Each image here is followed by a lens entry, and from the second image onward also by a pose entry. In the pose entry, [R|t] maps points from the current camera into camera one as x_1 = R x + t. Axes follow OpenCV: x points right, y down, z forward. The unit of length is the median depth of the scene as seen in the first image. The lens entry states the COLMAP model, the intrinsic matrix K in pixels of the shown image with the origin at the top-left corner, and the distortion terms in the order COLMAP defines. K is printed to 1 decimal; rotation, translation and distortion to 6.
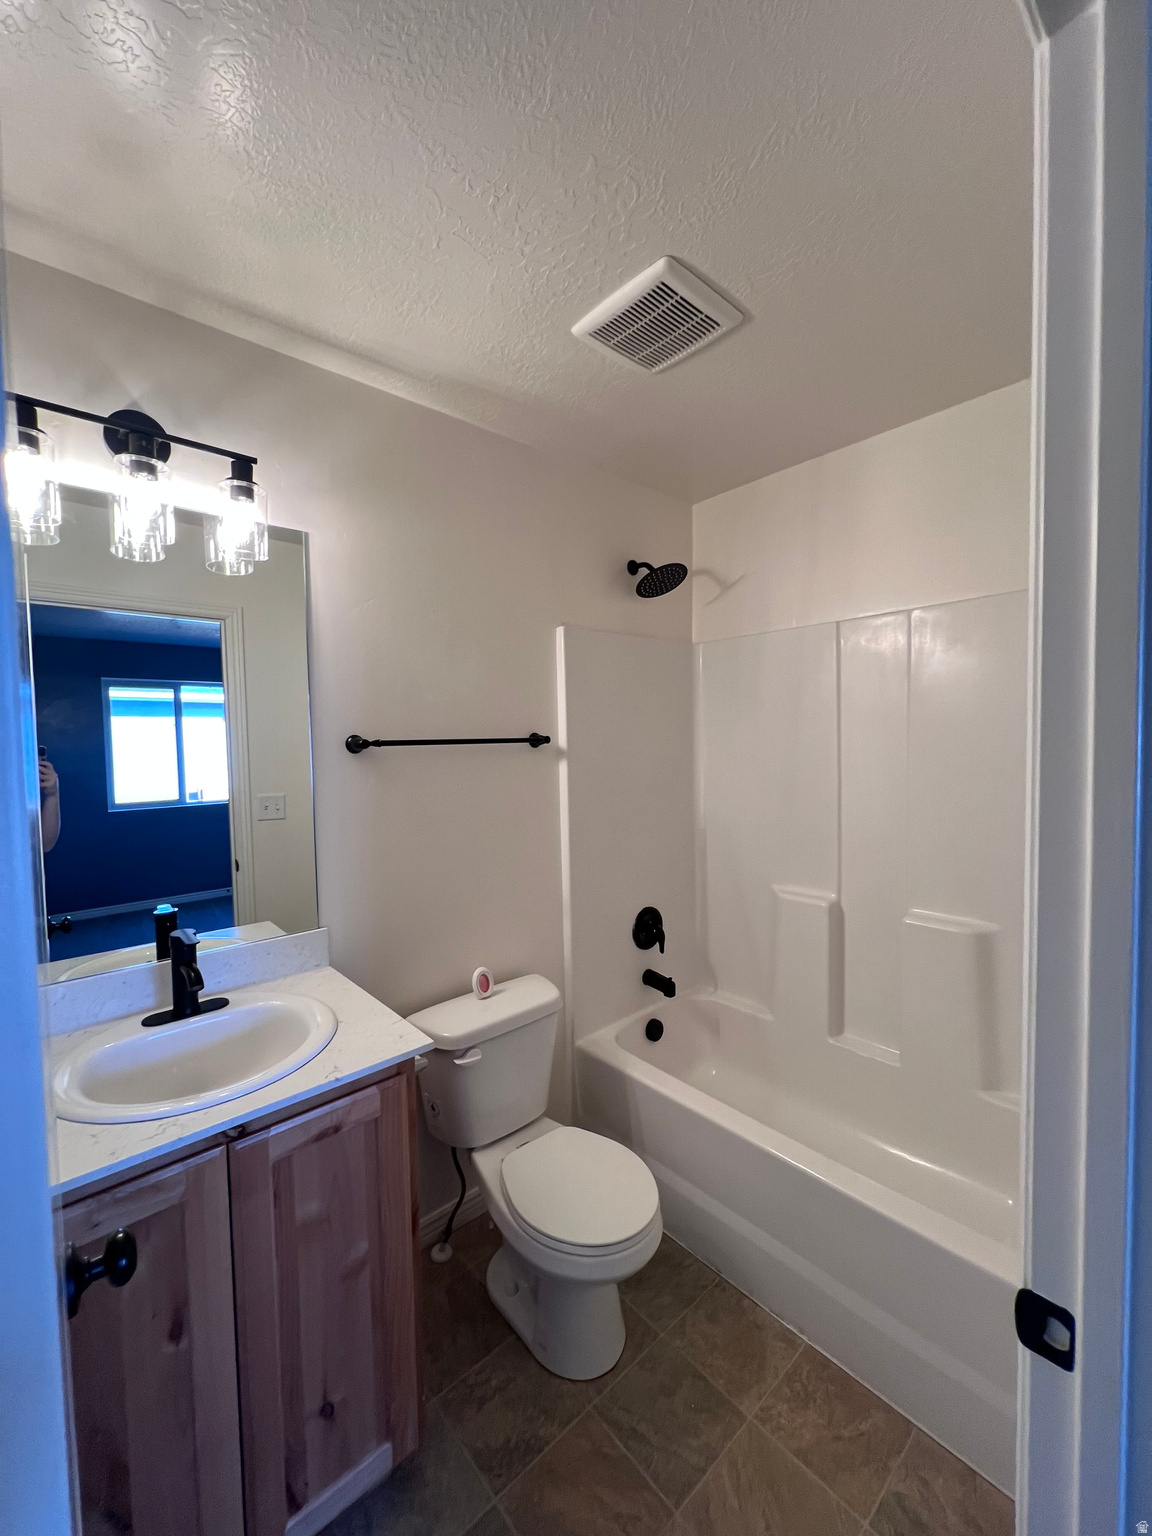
lens RADIAL K [[610.1, 0, 577.9], [0, 610.1, 767.9], [0, 0, 1]] dist [-0.002043, 0.000736]
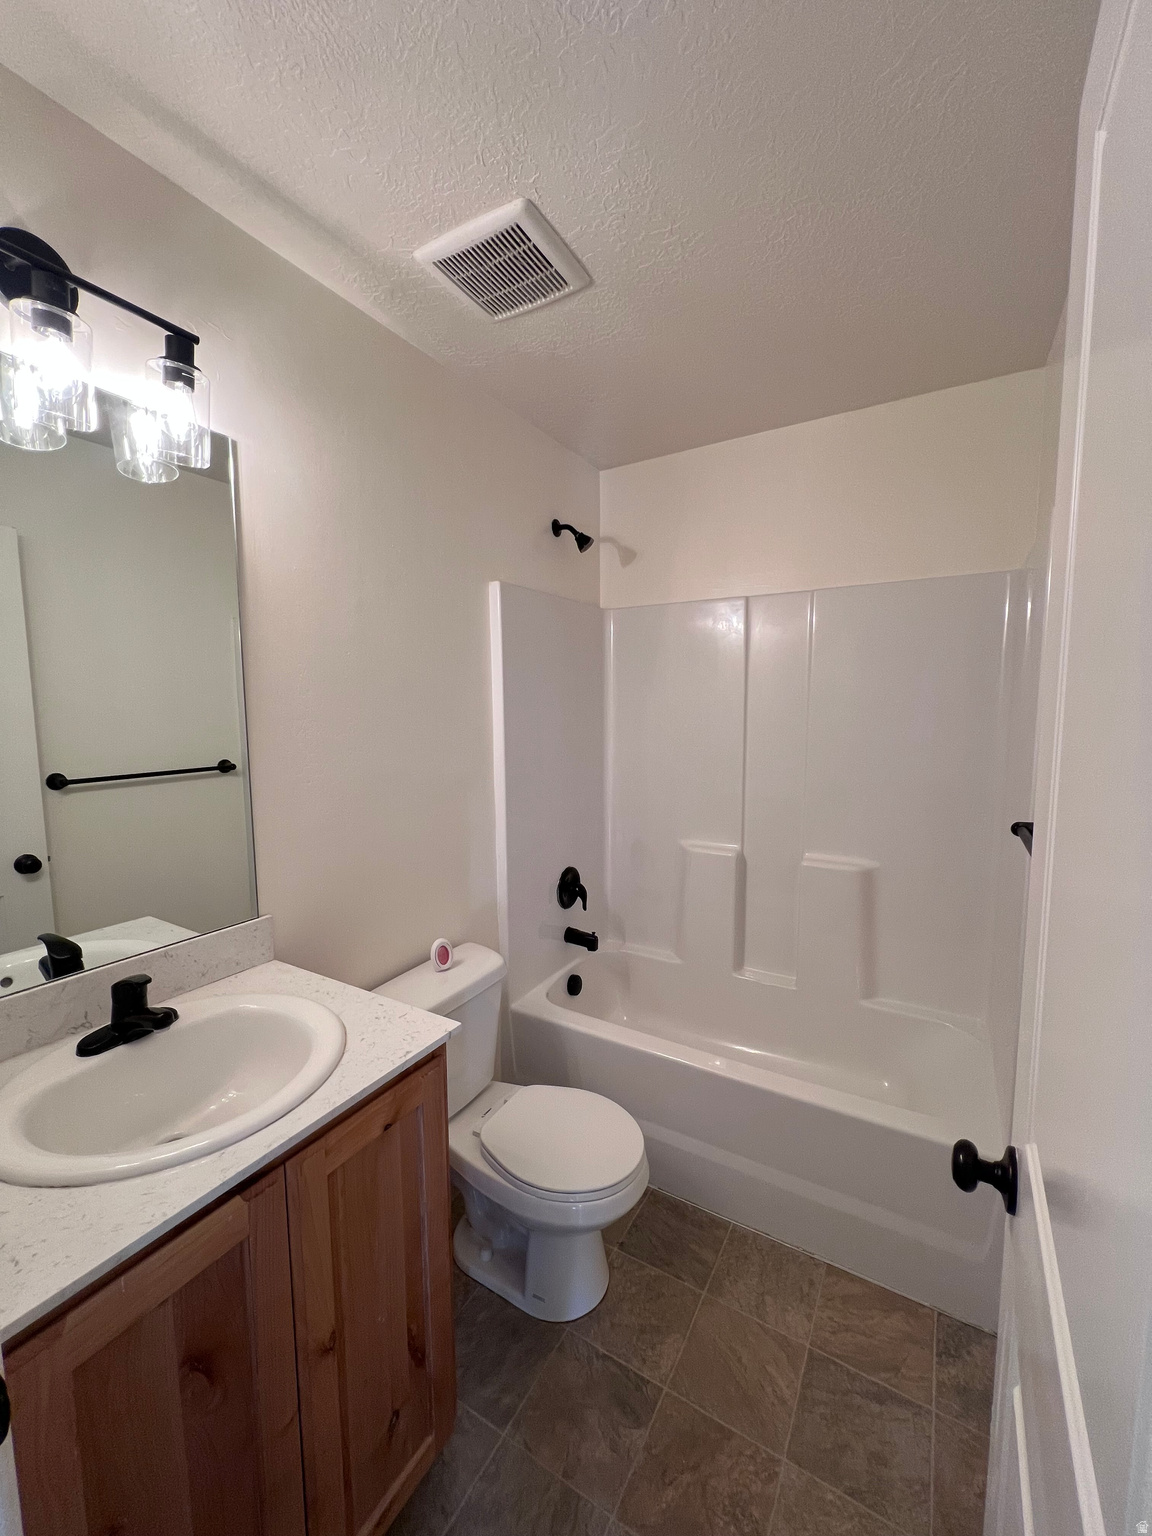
lens RADIAL K [[610.1, 0, 577.3], [0, 610.1, 768.0], [0, 0, 1]] dist [-0.002043, 0.000736]
pose [[0.953823, -0.013573, 0.300061, -0.200053], [-0.003291, 0.998446, 0.055625, 0.006847], [-0.300350, -0.054044, 0.952297, 0.039588]]
